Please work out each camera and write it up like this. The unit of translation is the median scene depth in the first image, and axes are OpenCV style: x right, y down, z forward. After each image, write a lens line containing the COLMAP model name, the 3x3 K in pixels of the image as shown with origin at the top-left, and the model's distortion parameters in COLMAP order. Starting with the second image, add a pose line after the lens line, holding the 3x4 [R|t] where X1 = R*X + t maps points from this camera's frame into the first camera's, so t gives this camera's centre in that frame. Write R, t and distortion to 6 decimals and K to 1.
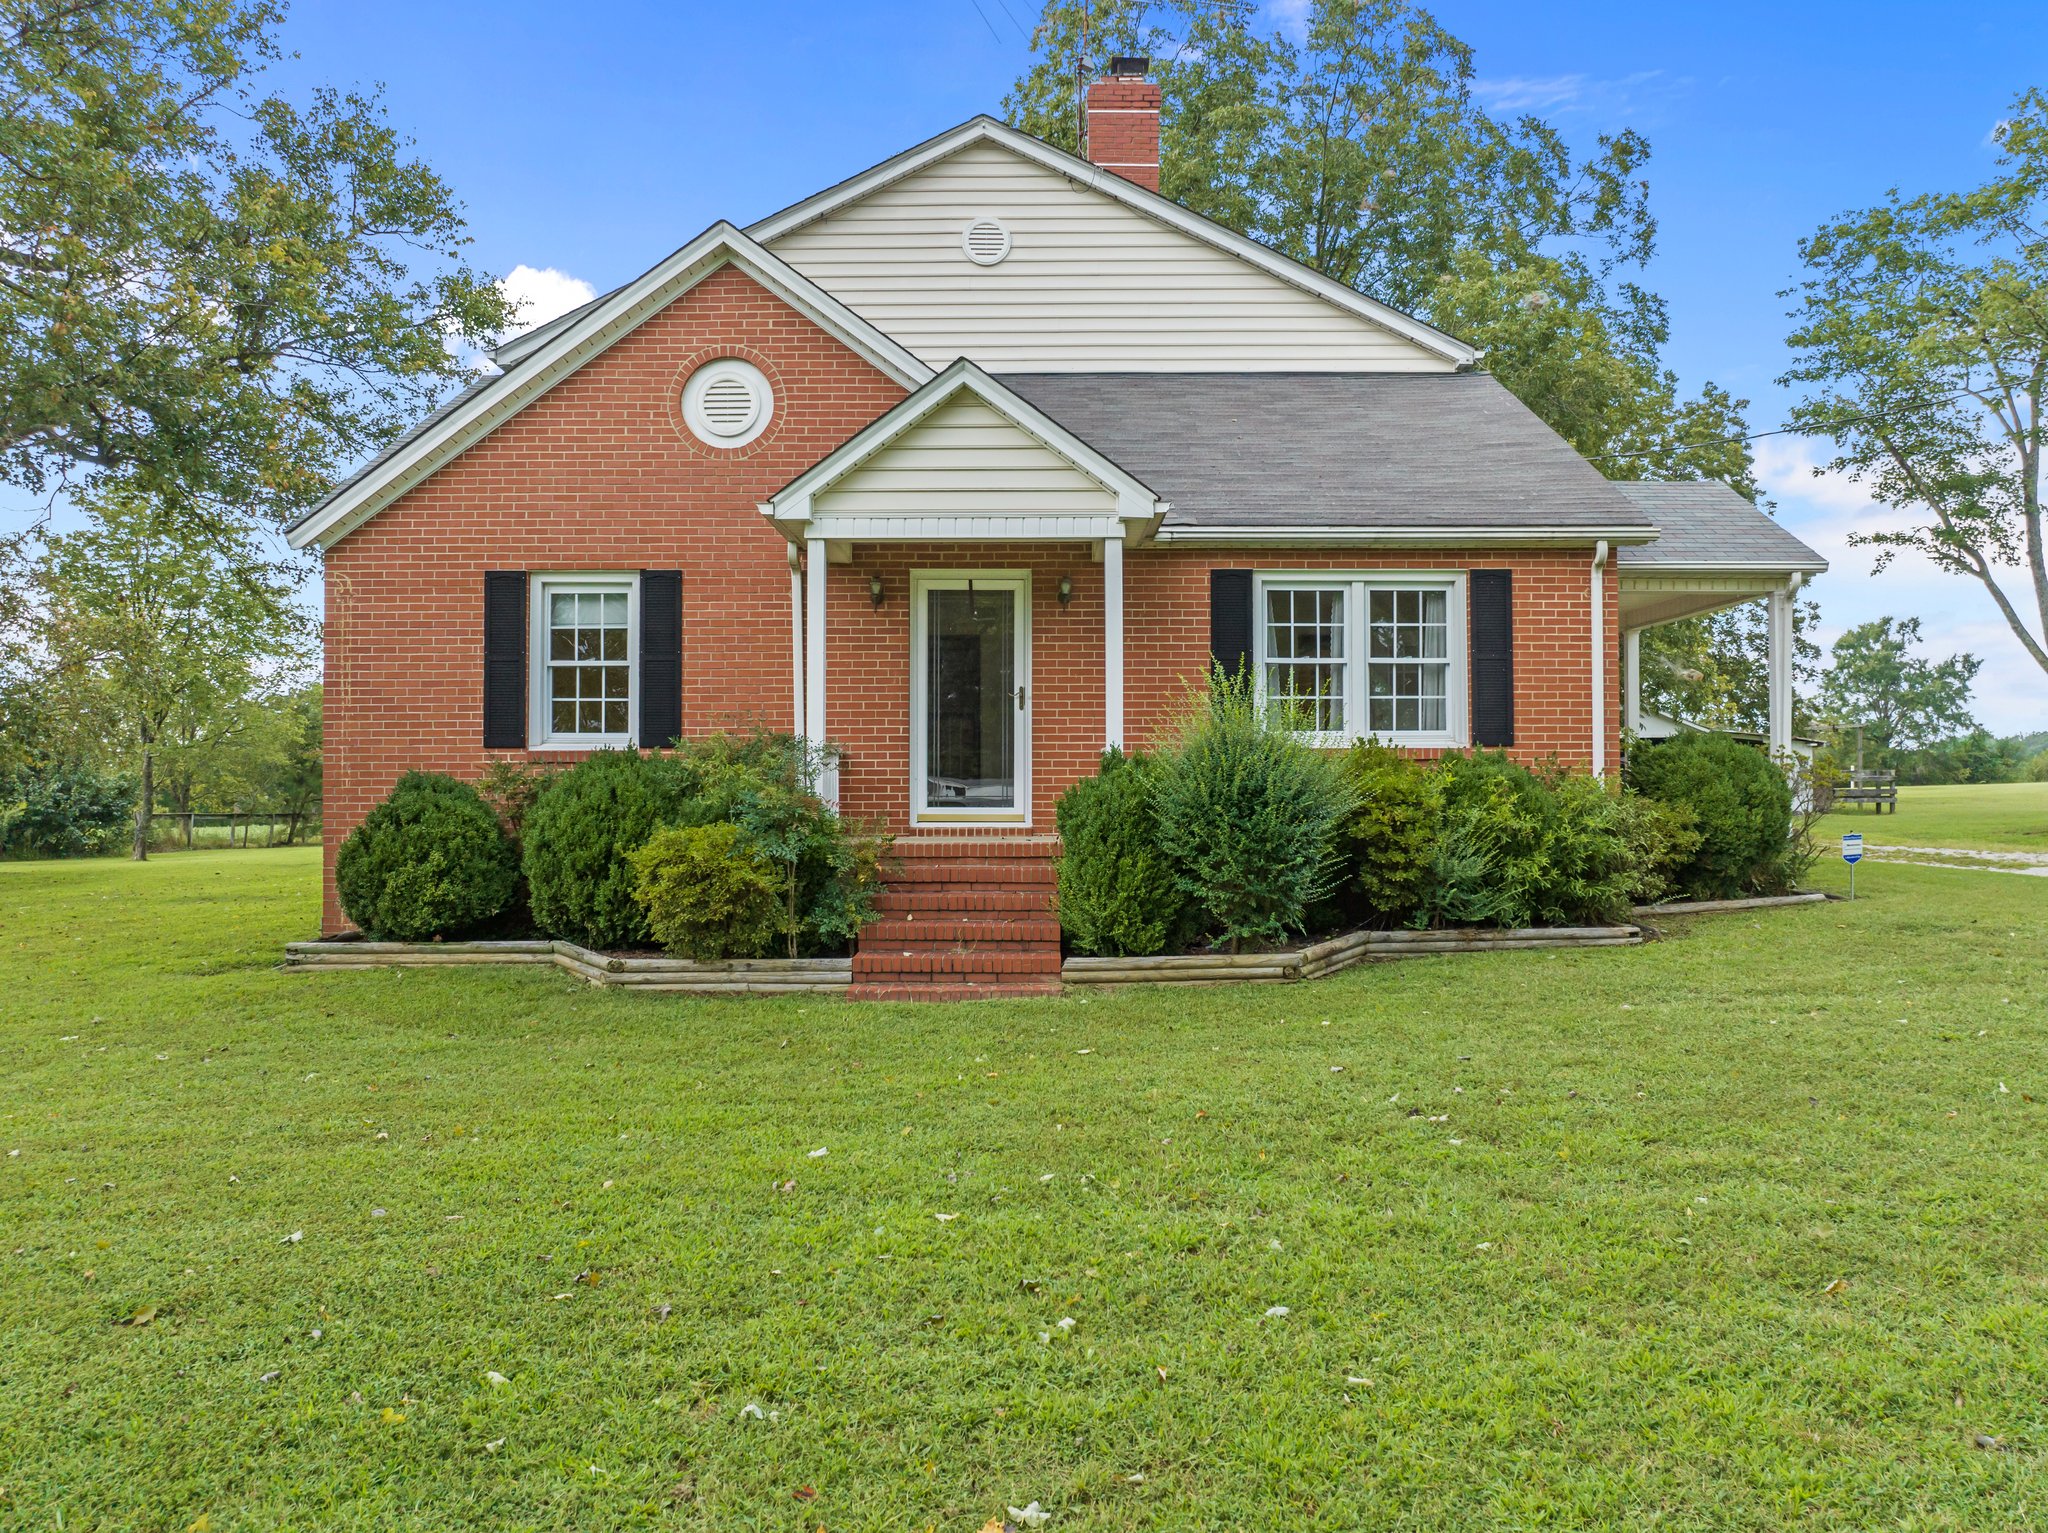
lens RADIAL K [[1453.1, 0, 1033.6], [0, 1453.1, 752.4], [0, 0, 1]] dist [-0.051749, 0.022042]
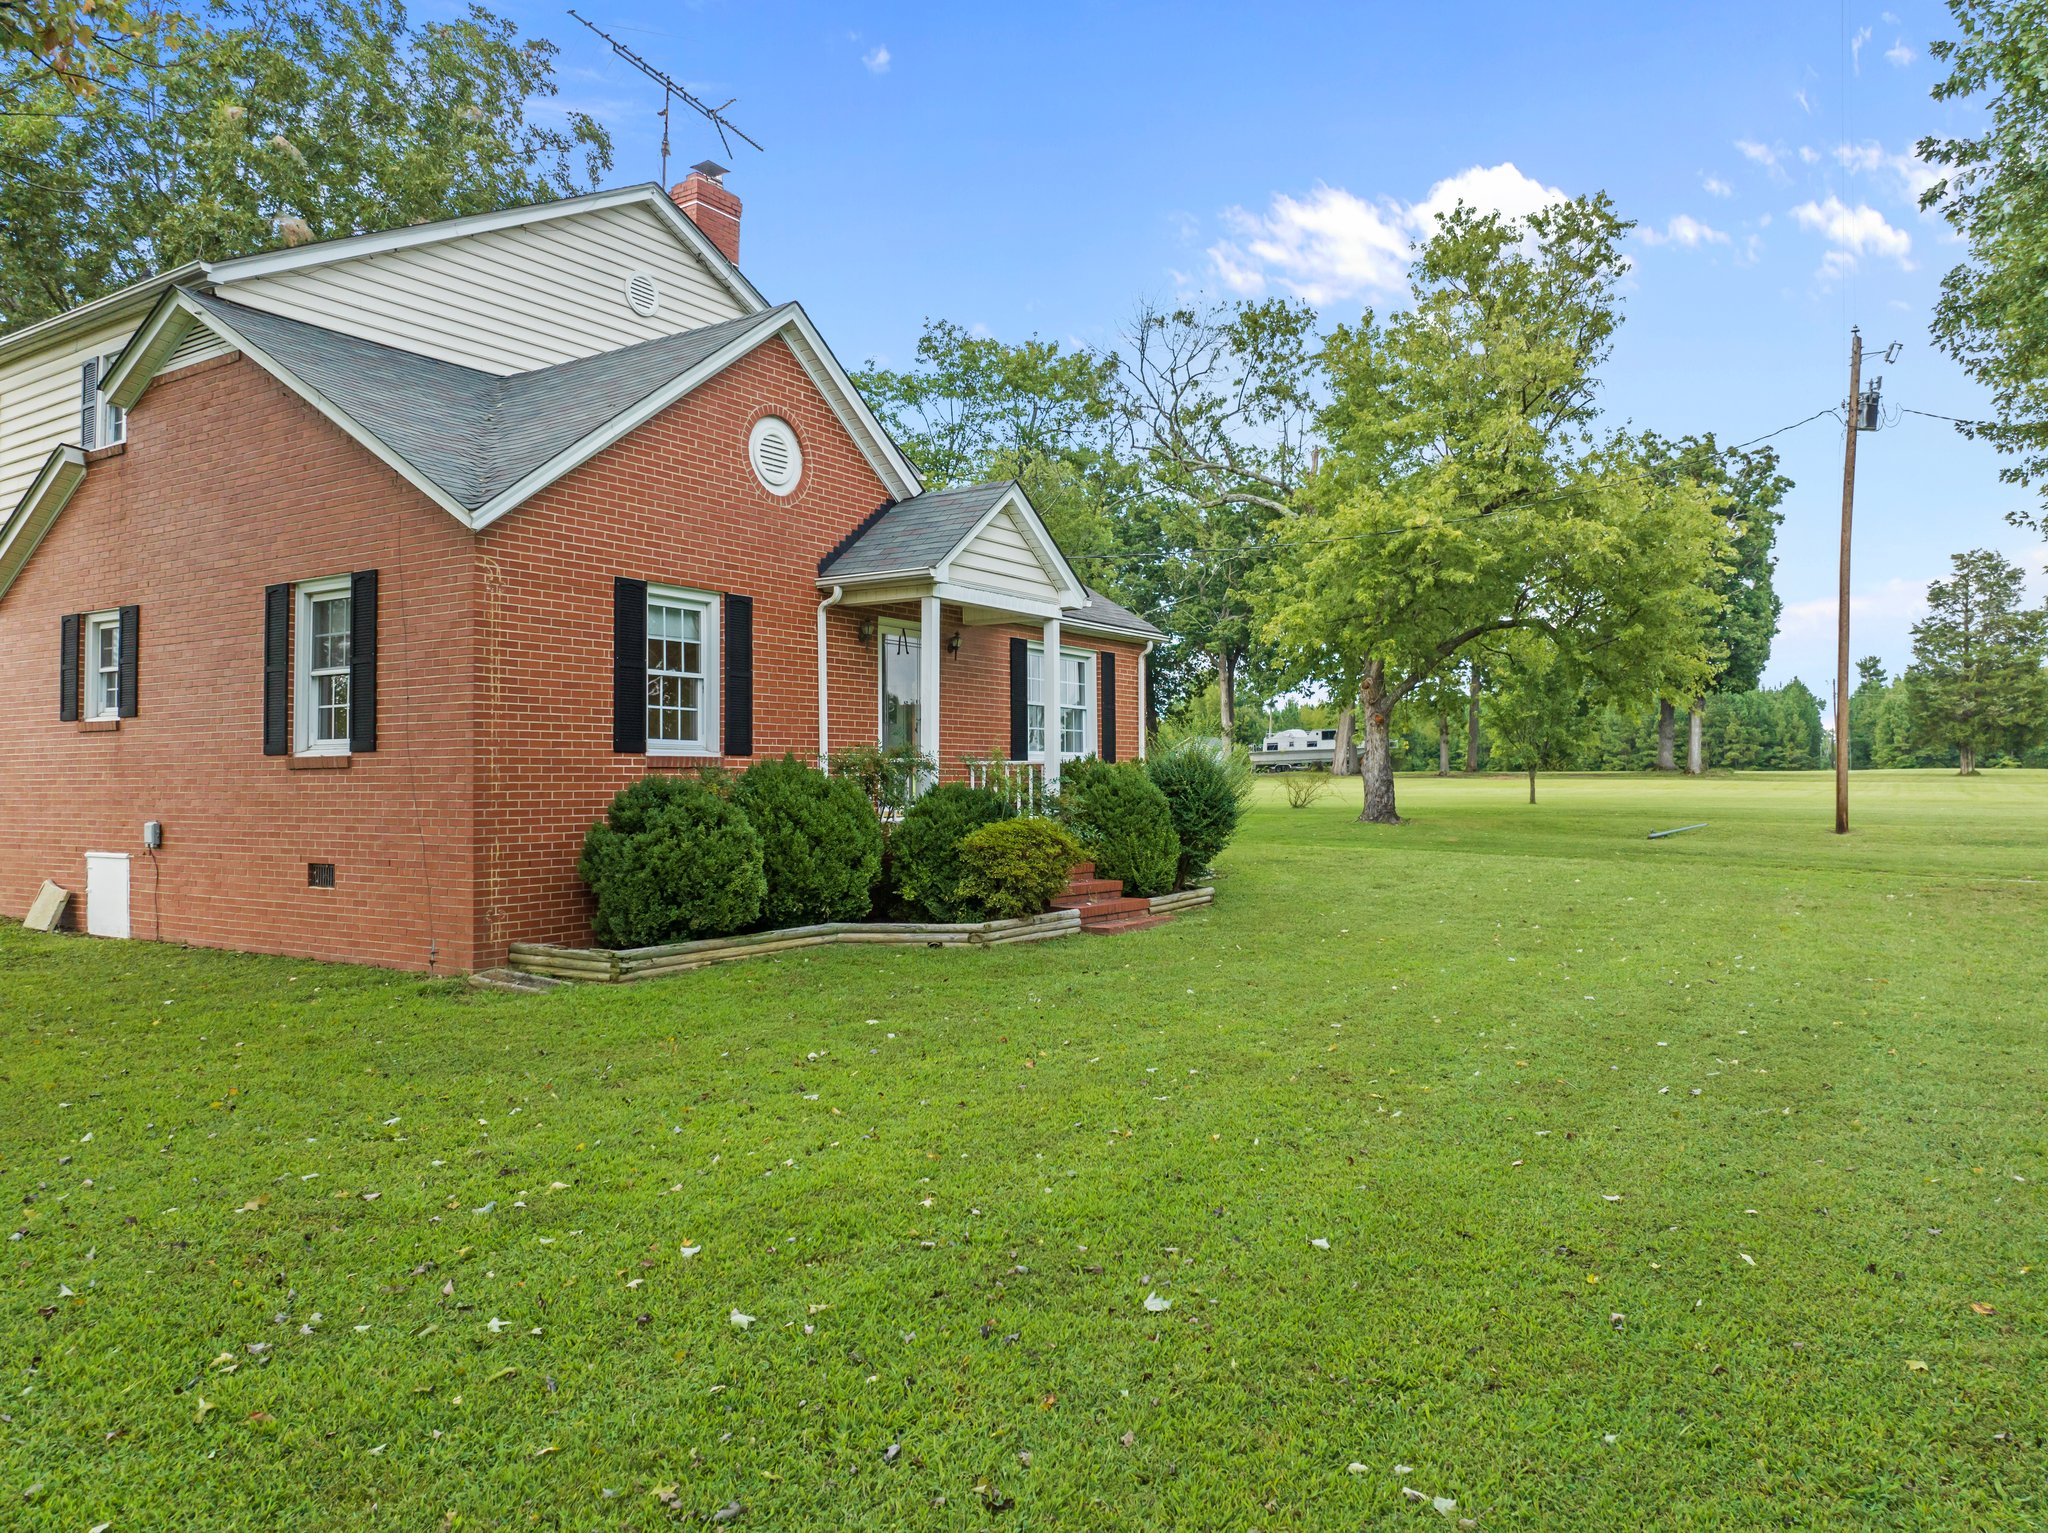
lens RADIAL K [[1453.1, 0, 1033.6], [0, 1453.1, 752.4], [0, 0, 1]] dist [-0.051749, 0.022042]
pose [[0.528427, 0.017625, 0.848796, -1.081204], [-0.019006, 0.999779, -0.008928, 0.000633], [-0.848766, -0.011415, 0.528645, 0.215977]]
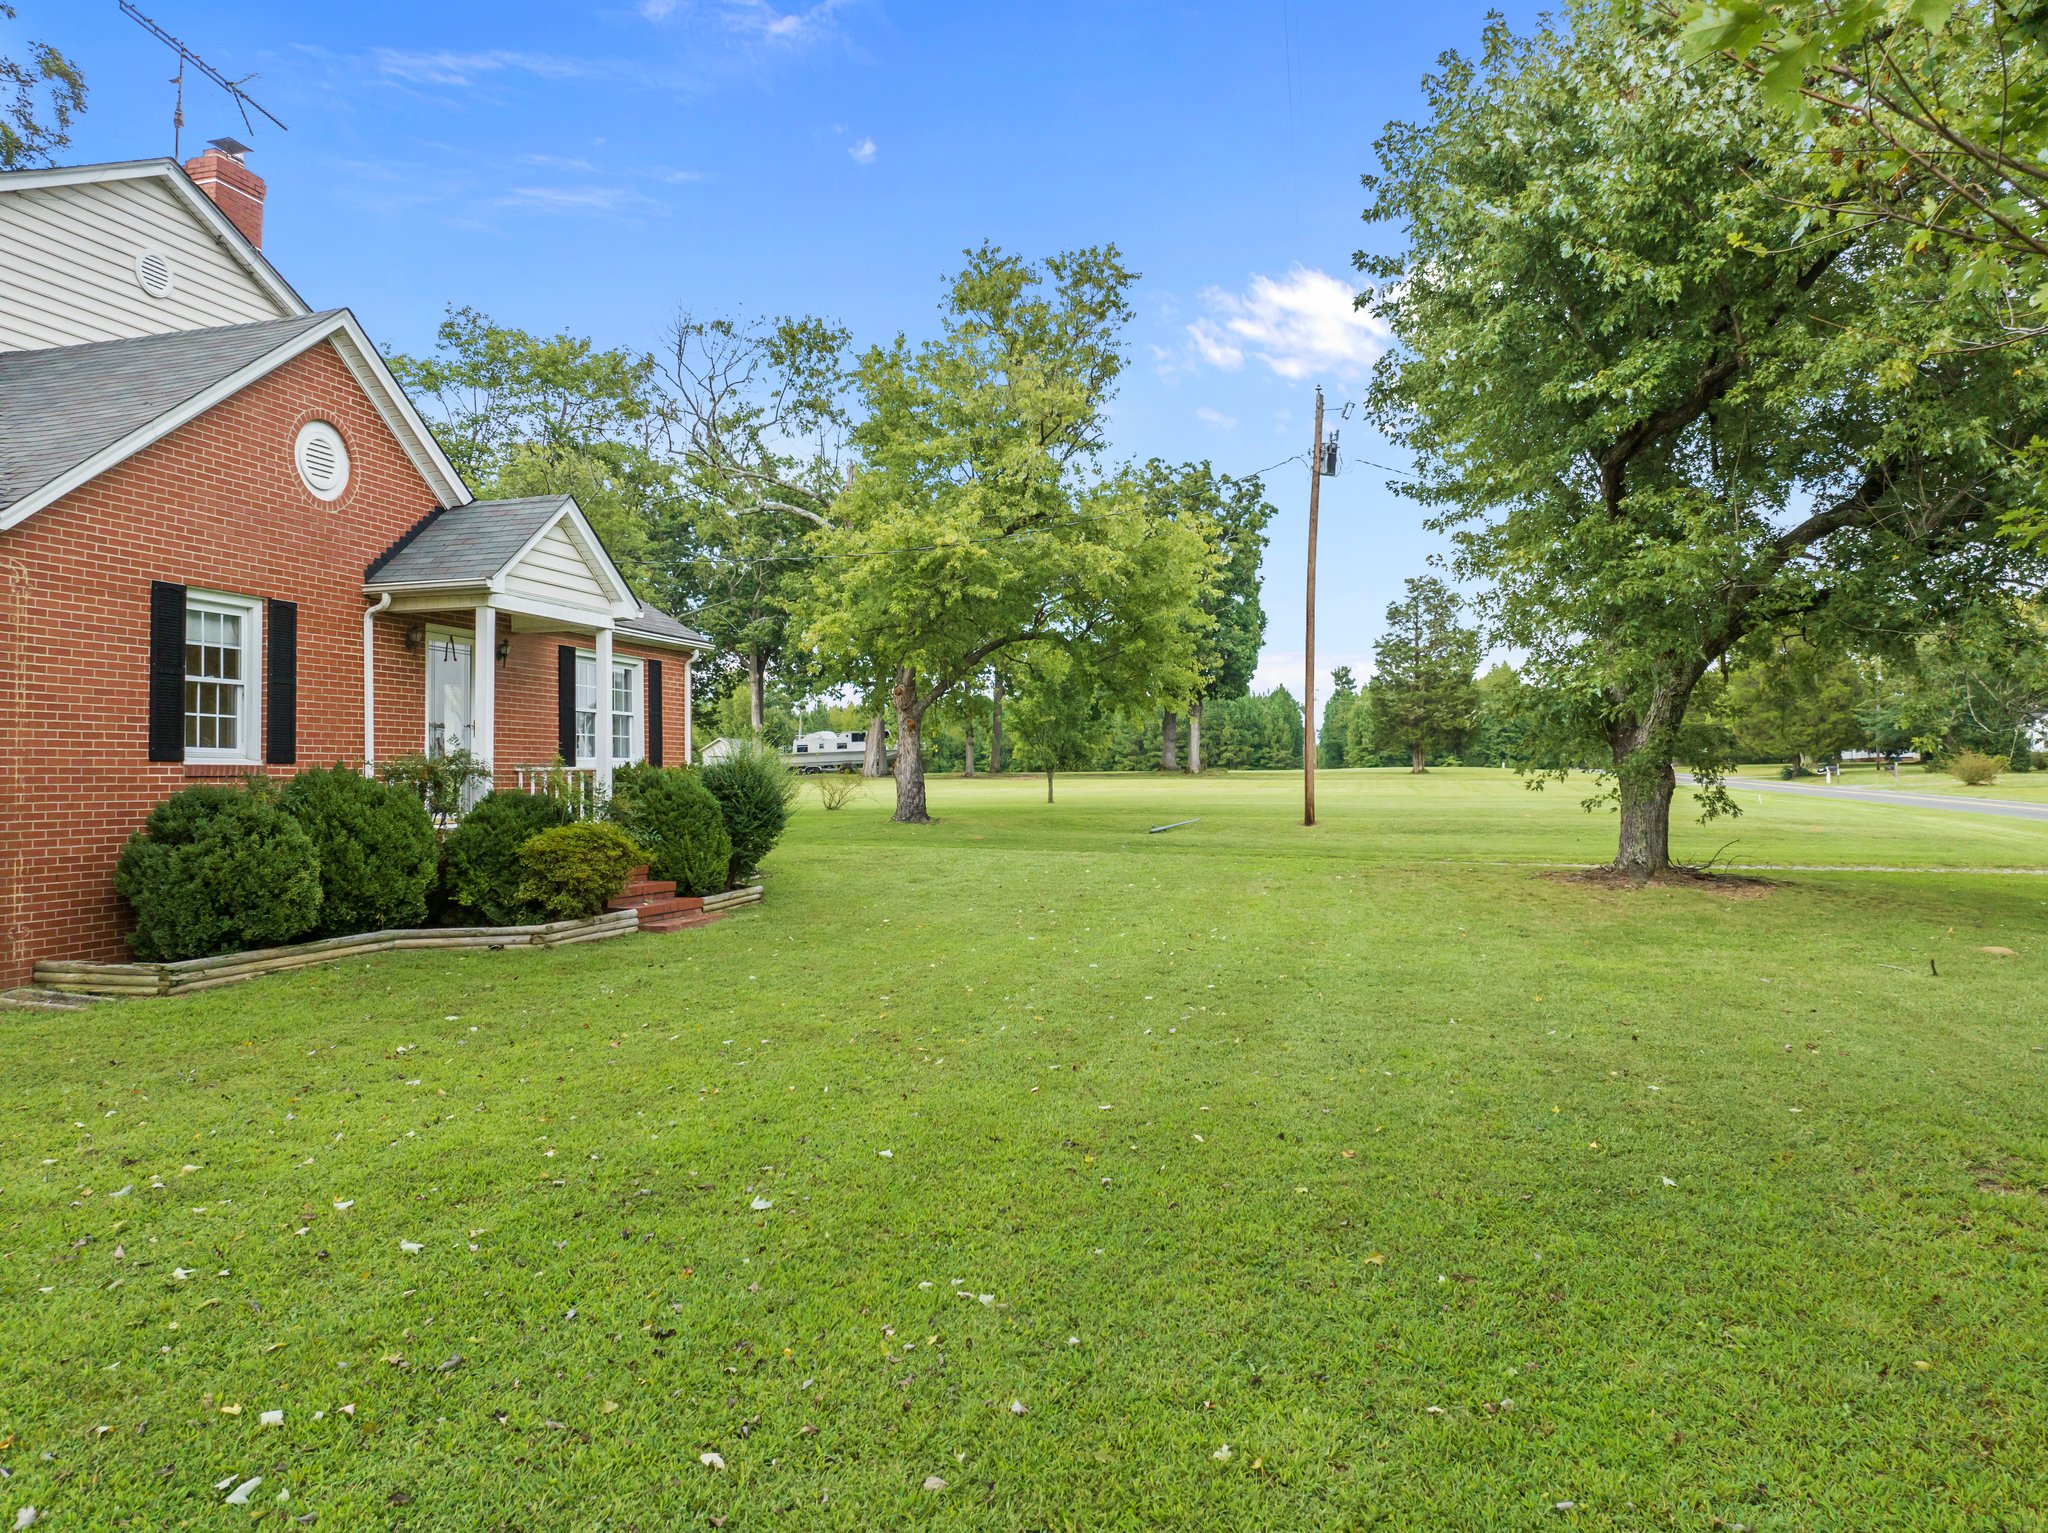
lens RADIAL K [[1471.0, 0, 988.3], [0, 1471.0, 733.8], [0, 0, 1]] dist [-0.031944, -0.001236]
pose [[0.264367, 0.029695, 0.963965, -1.178710], [-0.012115, 0.999549, -0.027469, -0.001299], [-0.964346, -0.004416, 0.264608, 0.190712]]
